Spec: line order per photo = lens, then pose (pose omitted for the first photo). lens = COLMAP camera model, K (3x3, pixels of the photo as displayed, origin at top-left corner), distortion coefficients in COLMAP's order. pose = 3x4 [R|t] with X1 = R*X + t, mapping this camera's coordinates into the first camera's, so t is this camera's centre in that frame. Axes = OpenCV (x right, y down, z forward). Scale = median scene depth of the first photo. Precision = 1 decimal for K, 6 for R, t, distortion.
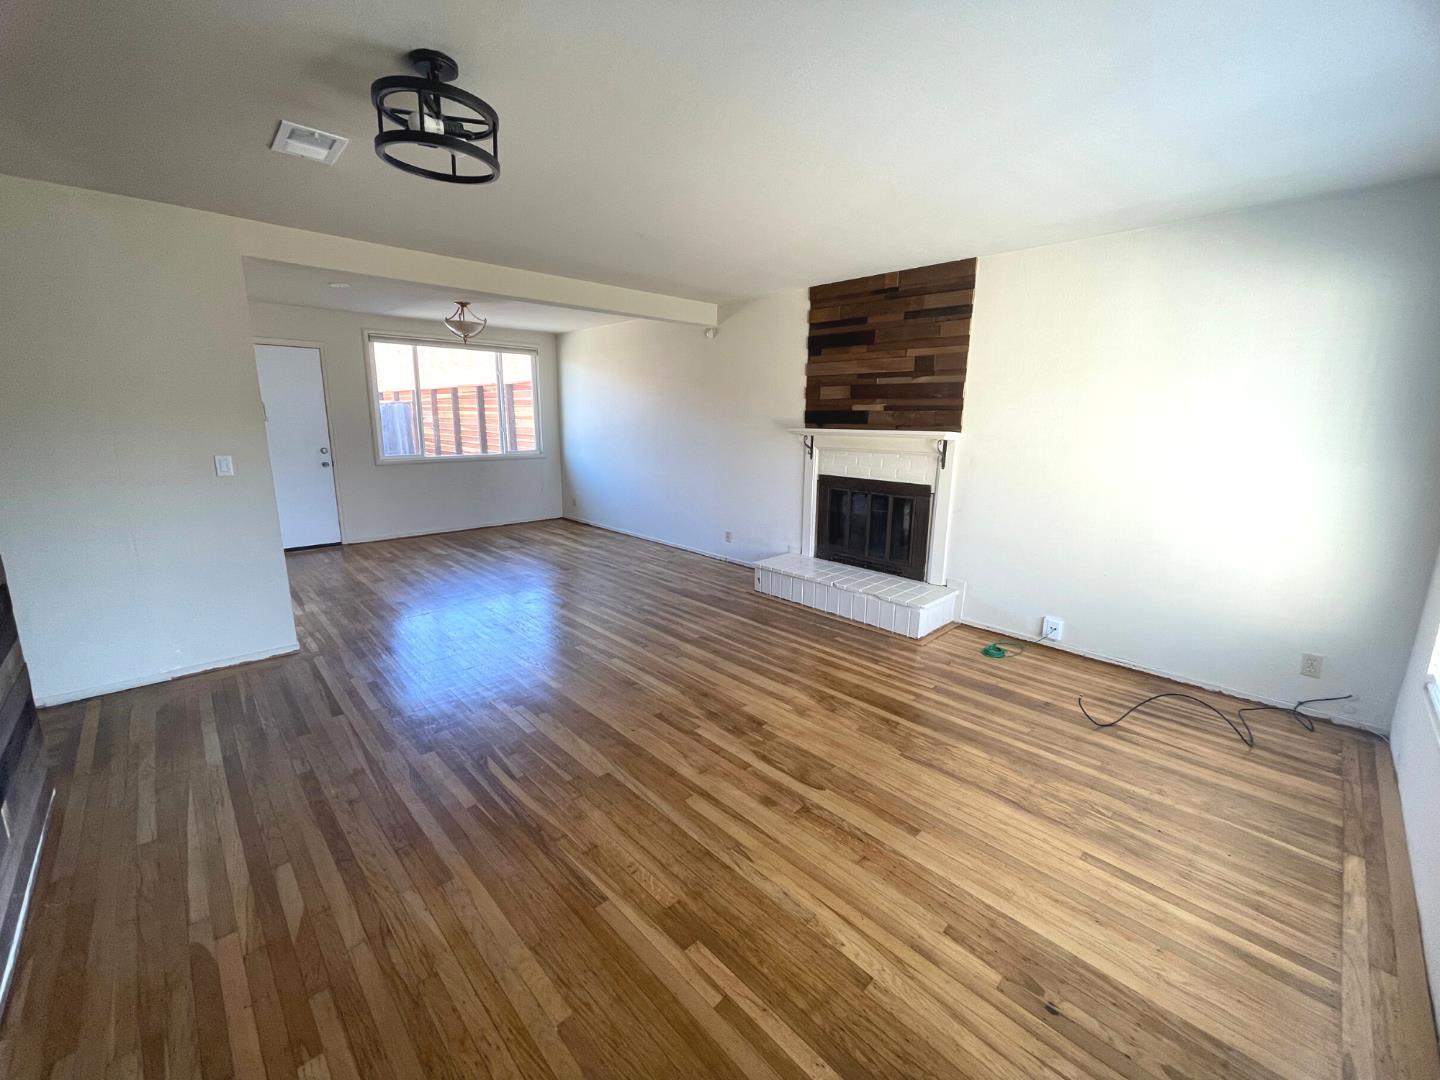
lens RADIAL K [[582.9, 0, 719.8], [0, 582.9, 532.7], [0, 0, 1]] dist [-0.014058, -0.000020]
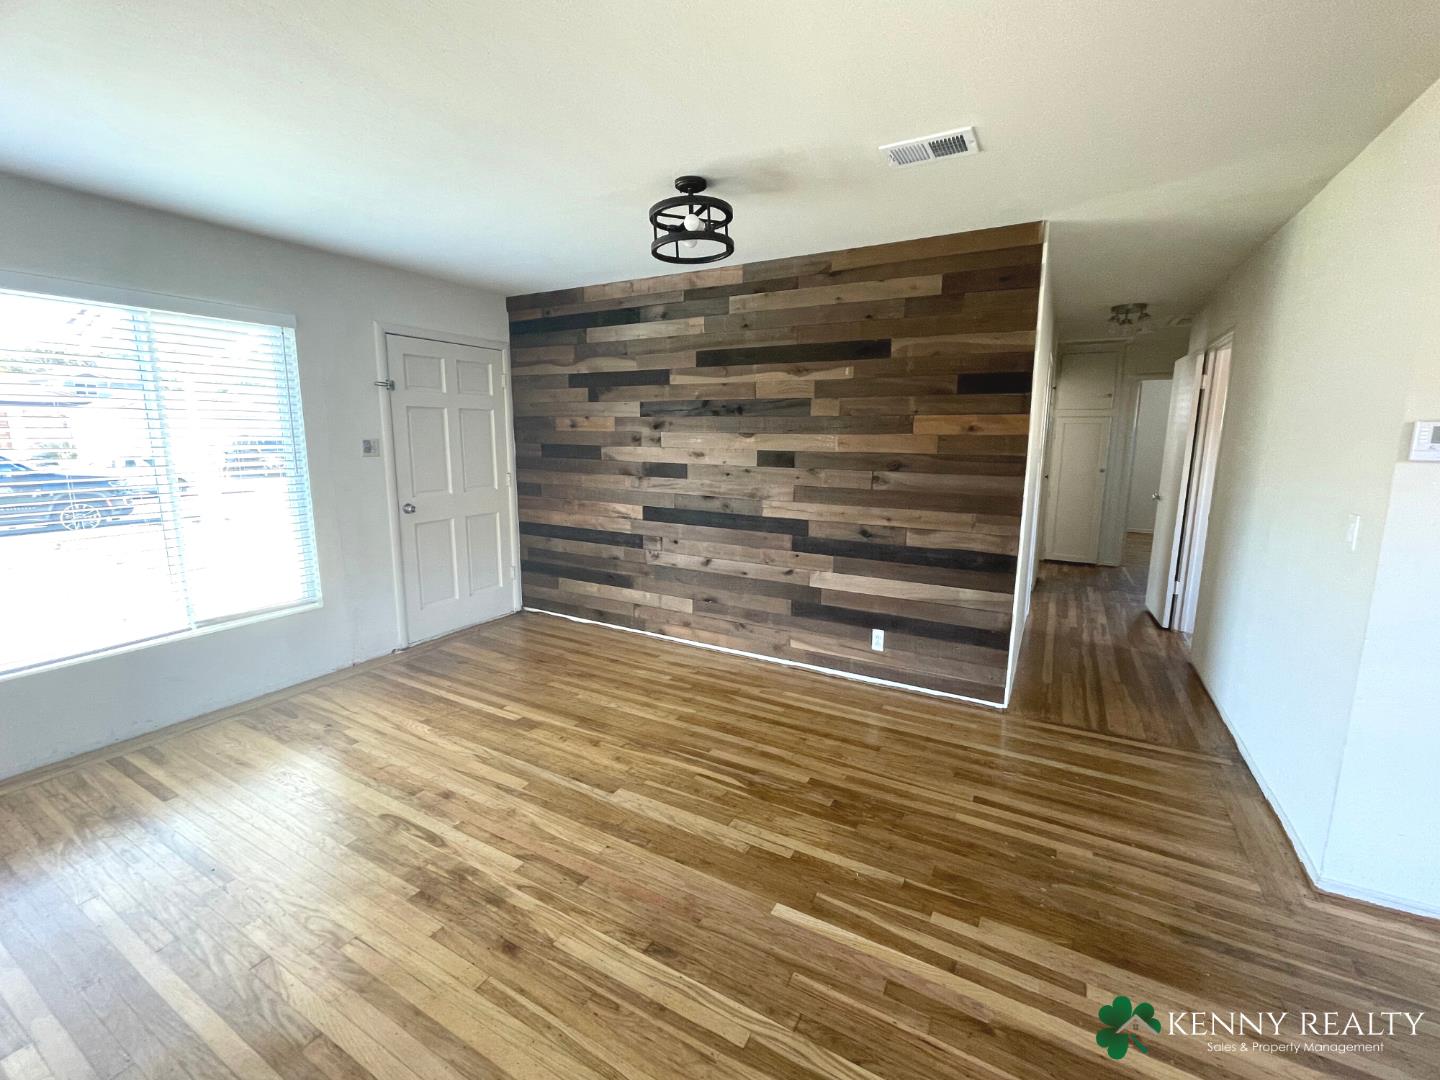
lens RADIAL K [[605.1, 0, 717.5], [0, 605.1, 532.4], [0, 0, 1]] dist [0.004586, 0.000934]
pose [[-0.957952, 0.034790, -0.284813, -0.084213], [-0.069198, 0.935311, 0.346995, -0.372125], [0.278461, 0.352113, -0.893575, 1.804139]]
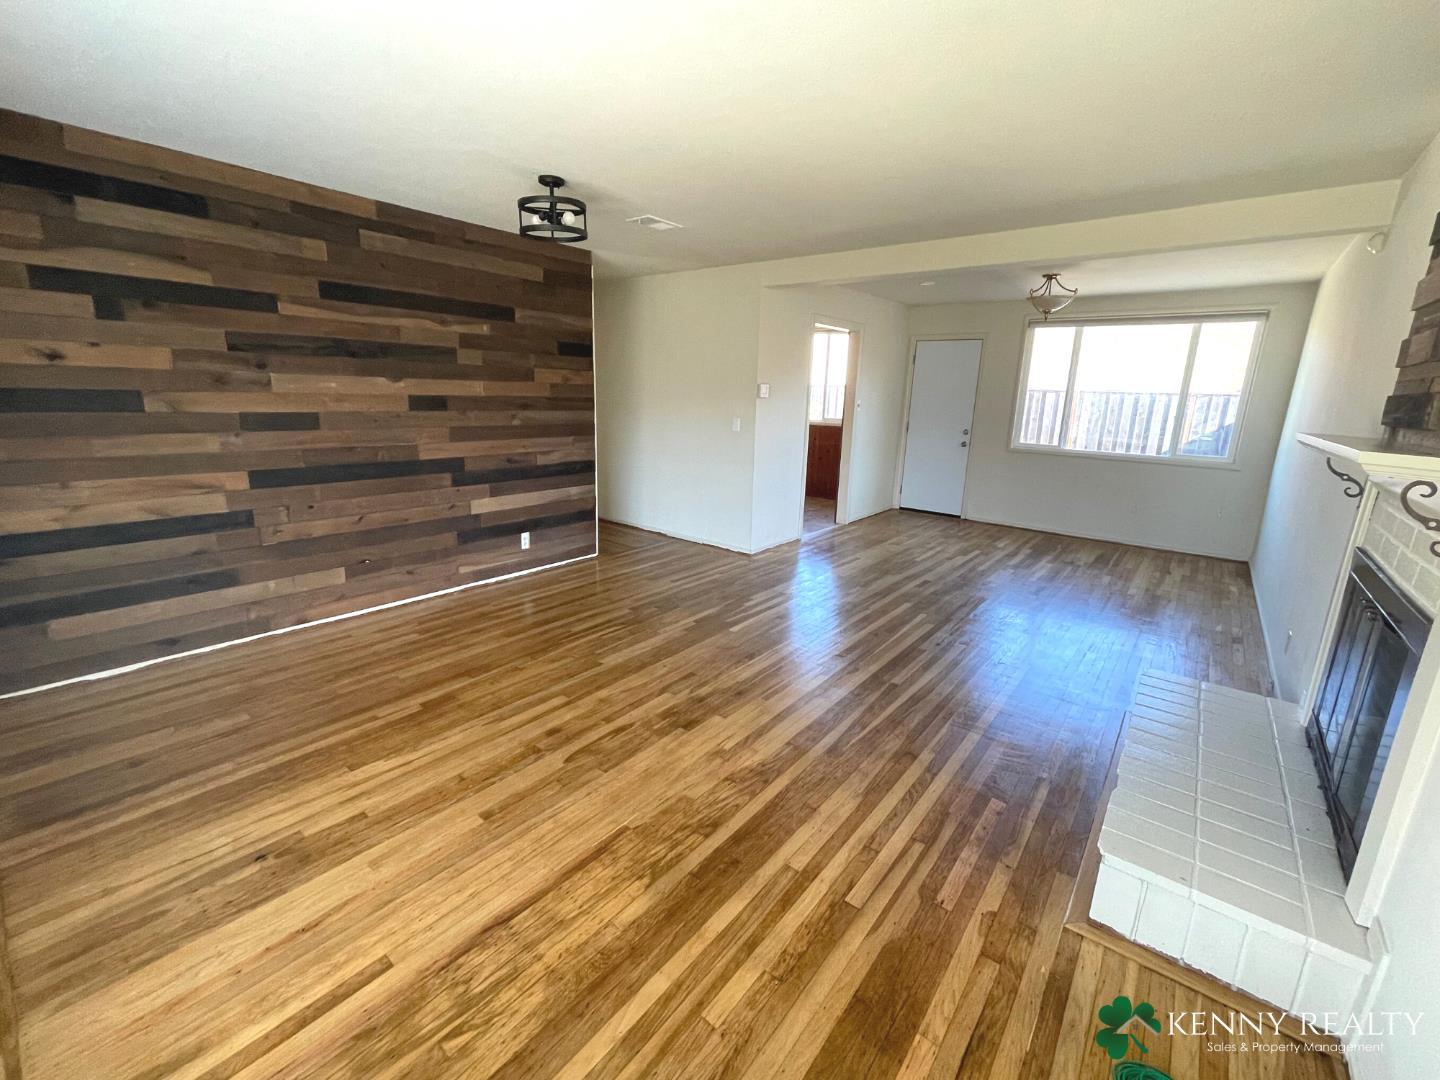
lens RADIAL K [[605.3, 0, 714.7], [0, 605.3, 534.0], [0, 0, 1]] dist [-0.010218, 0.000438]
pose [[0.123896, 0.227213, -0.965932, 1.064934], [-0.226468, 0.954216, 0.195409, -0.181095], [0.966107, 0.194542, 0.169680, 0.948120]]
